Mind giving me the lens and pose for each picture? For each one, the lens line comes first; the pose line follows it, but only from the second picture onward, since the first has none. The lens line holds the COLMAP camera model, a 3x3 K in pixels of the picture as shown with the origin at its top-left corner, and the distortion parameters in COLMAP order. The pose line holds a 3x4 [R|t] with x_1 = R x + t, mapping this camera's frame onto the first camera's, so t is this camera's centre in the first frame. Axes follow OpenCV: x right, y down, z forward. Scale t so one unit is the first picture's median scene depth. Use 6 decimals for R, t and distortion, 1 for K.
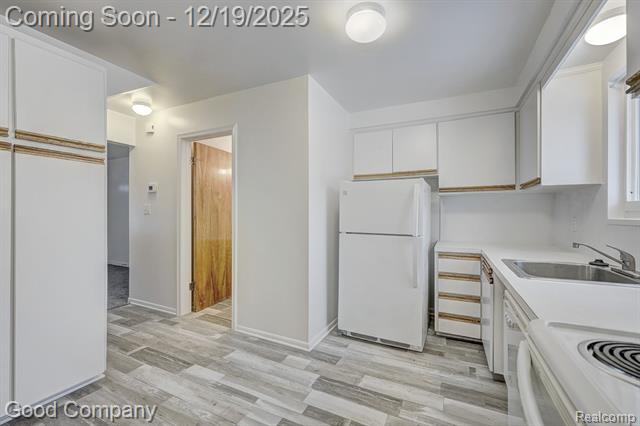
lens RADIAL K [[260.5, 0, 319.9], [0, 260.5, 214.6], [0, 0, 1]] dist [-0.000314, 0.000008]
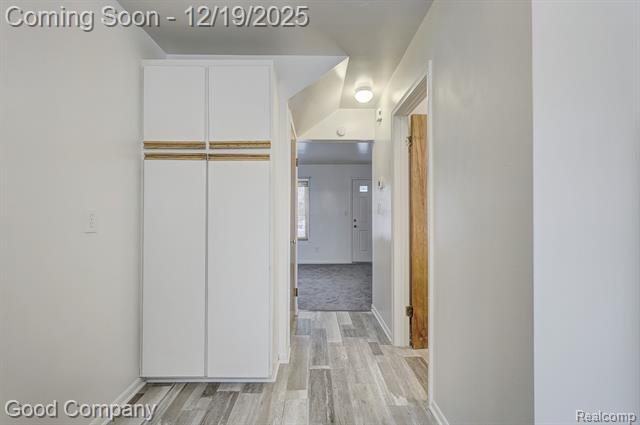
lens RADIAL K [[284.4, 0, 380.3], [0, 284.4, 216.6], [0, 0, 1]] dist [-0.000085, -0.000009]
pose [[0.466574, -0.007198, -0.884453, 0.196280], [-0.003002, 0.999948, -0.009722, 0.016393], [0.884477, 0.007191, 0.466528, 0.589445]]
